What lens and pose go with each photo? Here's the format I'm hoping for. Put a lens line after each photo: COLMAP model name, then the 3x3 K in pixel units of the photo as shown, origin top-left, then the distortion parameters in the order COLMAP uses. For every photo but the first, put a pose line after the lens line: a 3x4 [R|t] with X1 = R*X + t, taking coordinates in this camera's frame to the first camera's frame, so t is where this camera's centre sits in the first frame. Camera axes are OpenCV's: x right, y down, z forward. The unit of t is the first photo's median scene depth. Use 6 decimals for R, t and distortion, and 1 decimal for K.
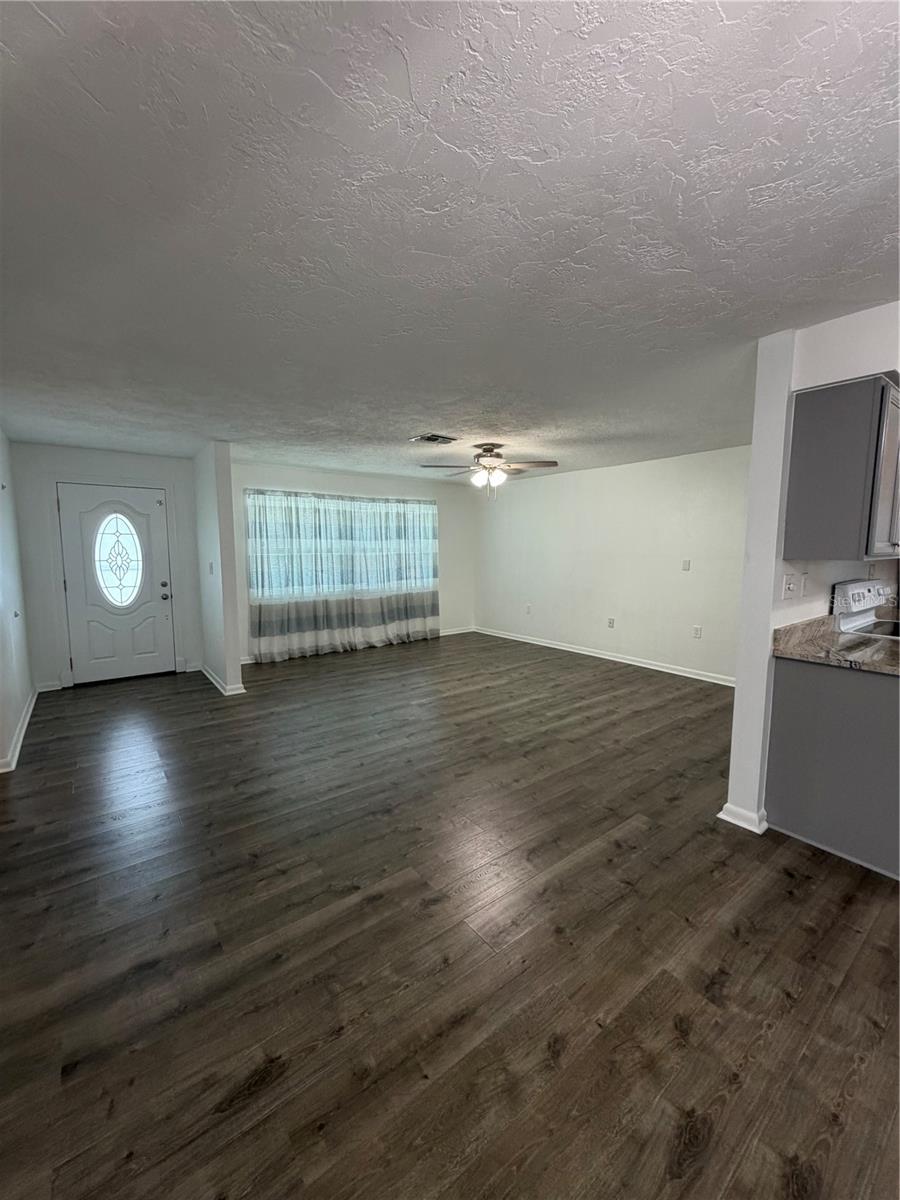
lens RADIAL K [[477.6, 0, 448.0], [0, 477.6, 595.2], [0, 0, 1]] dist [-0.005674, 0.001177]
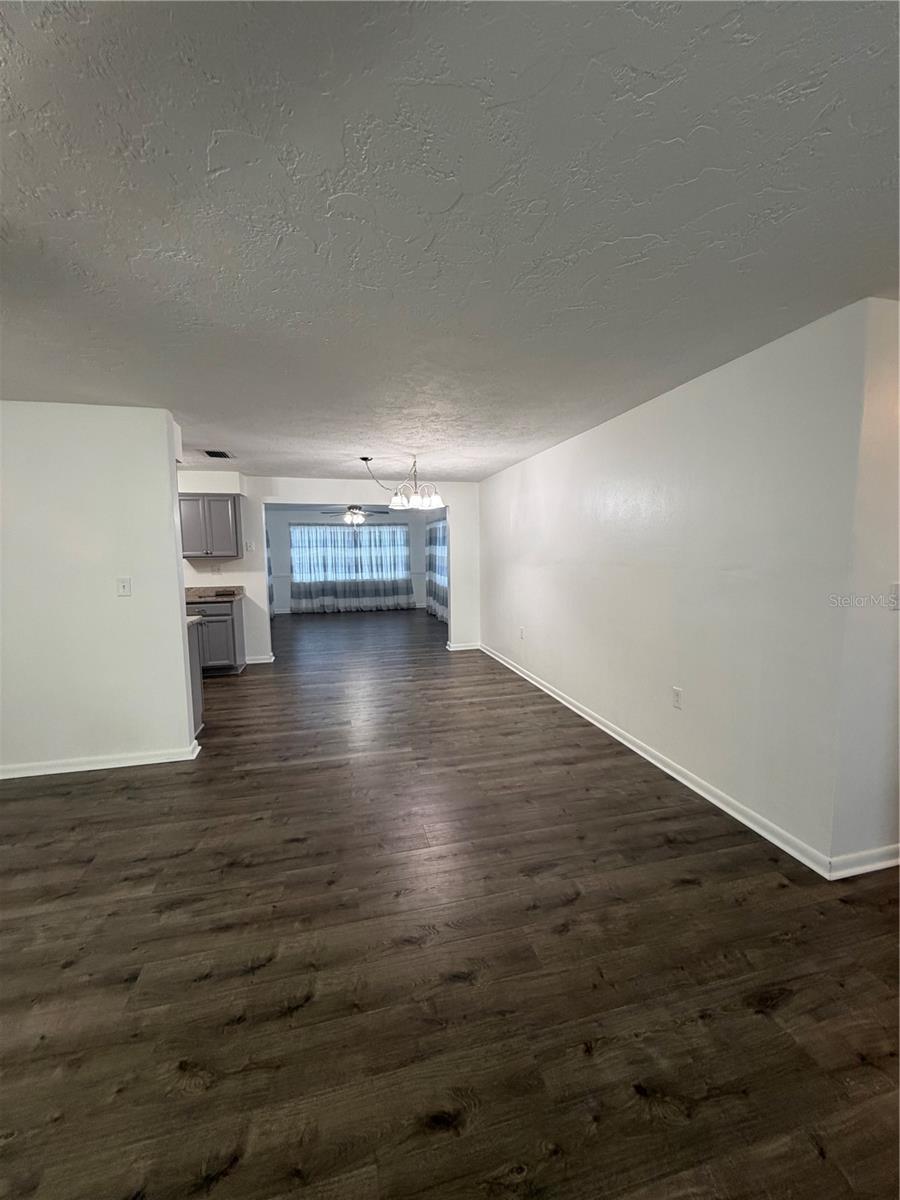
lens RADIAL K [[477.6, 0, 451.0], [0, 477.6, 608.2], [0, 0, 1]] dist [-0.005674, 0.001177]
pose [[-0.918525, -0.035139, 0.393798, -0.576673], [0.053197, 0.976001, 0.211170, -0.182243], [-0.391767, 0.214914, -0.894612, 1.730987]]
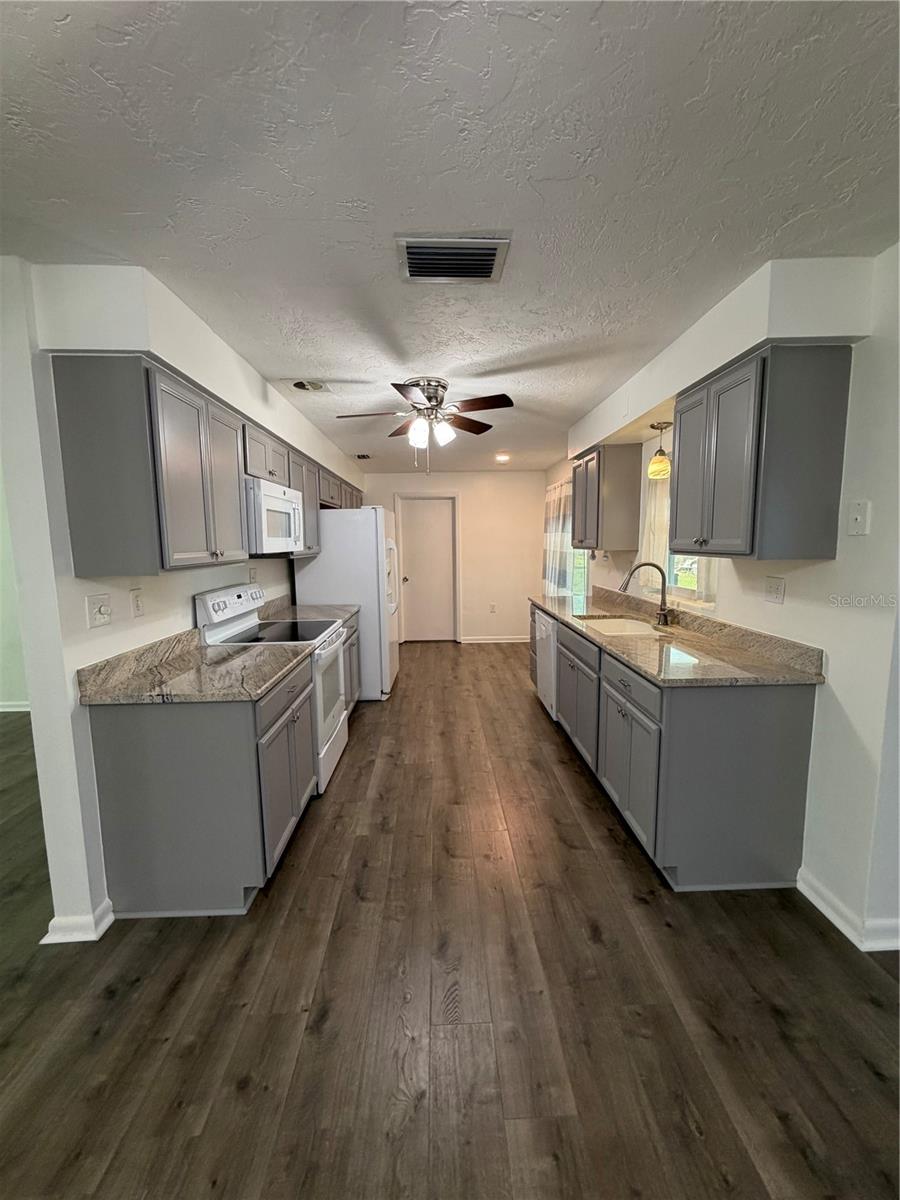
lens RADIAL K [[477.6, 0, 449.5], [0, 477.6, 594.1], [0, 0, 1]] dist [-0.005674, 0.001177]
pose [[0.582712, -0.095364, 0.807064, 0.422210], [0.095012, 0.994275, 0.048885, -0.028017], [-0.807106, 0.048194, 0.588437, 0.075668]]
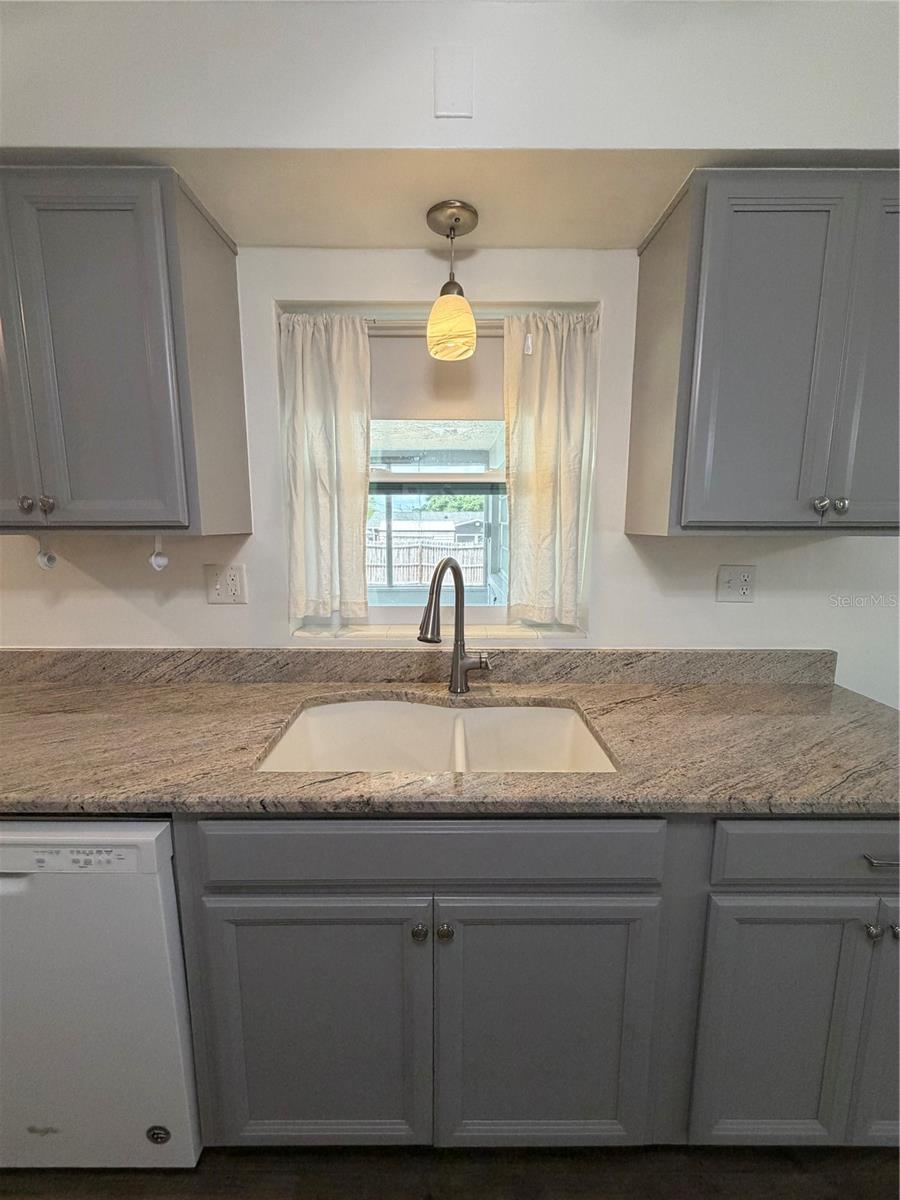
lens RADIAL K [[477.6, 0, 454.2], [0, 477.6, 598.1], [0, 0, 1]] dist [-0.005674, 0.001177]
pose [[-0.796321, -0.086290, 0.598688, 1.259616], [0.064473, 0.972025, 0.225856, -0.067579], [-0.601429, 0.218453, -0.768480, 0.675911]]
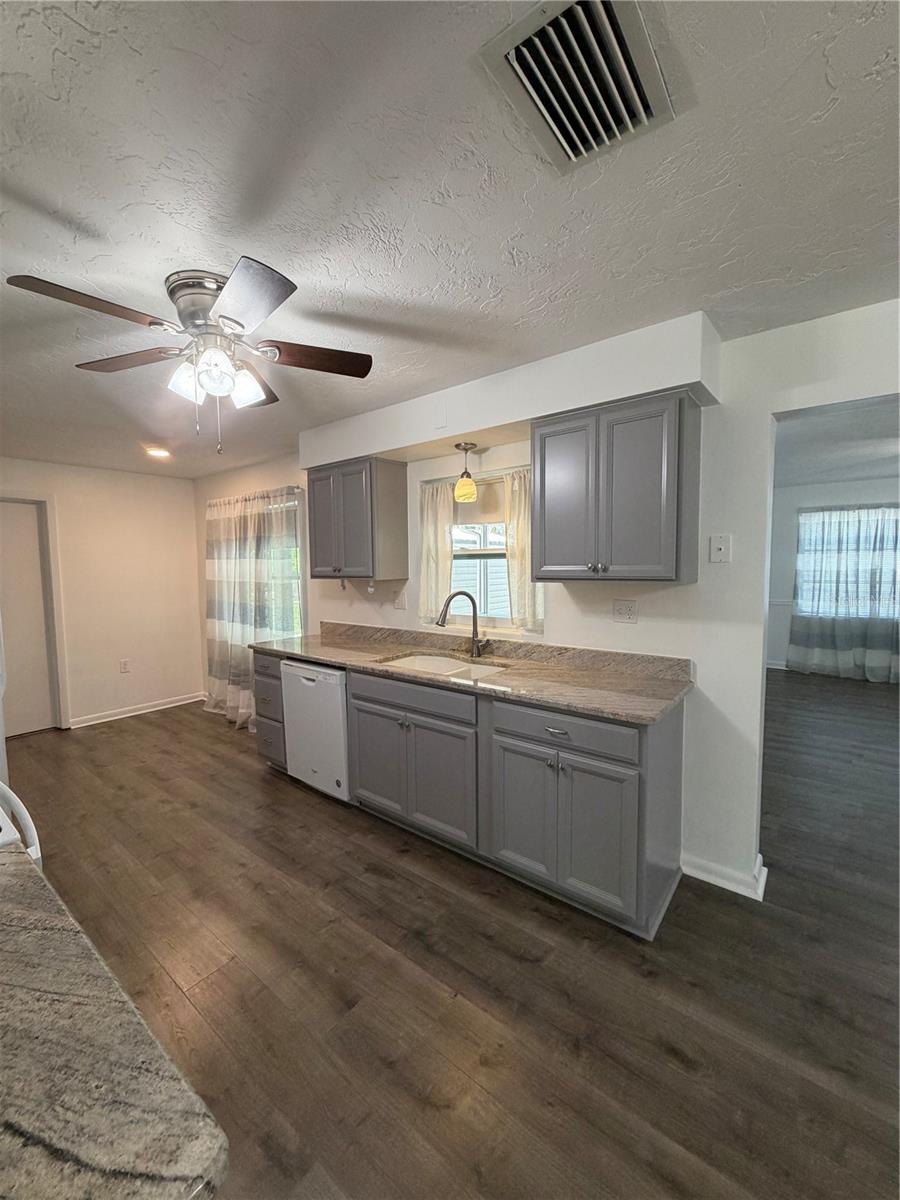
lens RADIAL K [[477.6, 0, 450.1], [0, 477.6, 595.4], [0, 0, 1]] dist [-0.005674, 0.001177]
pose [[-0.254401, -0.060901, 0.965179, 0.604565], [0.113751, 0.989203, 0.092399, -0.088112], [-0.960386, 0.133296, -0.244727, 0.594587]]
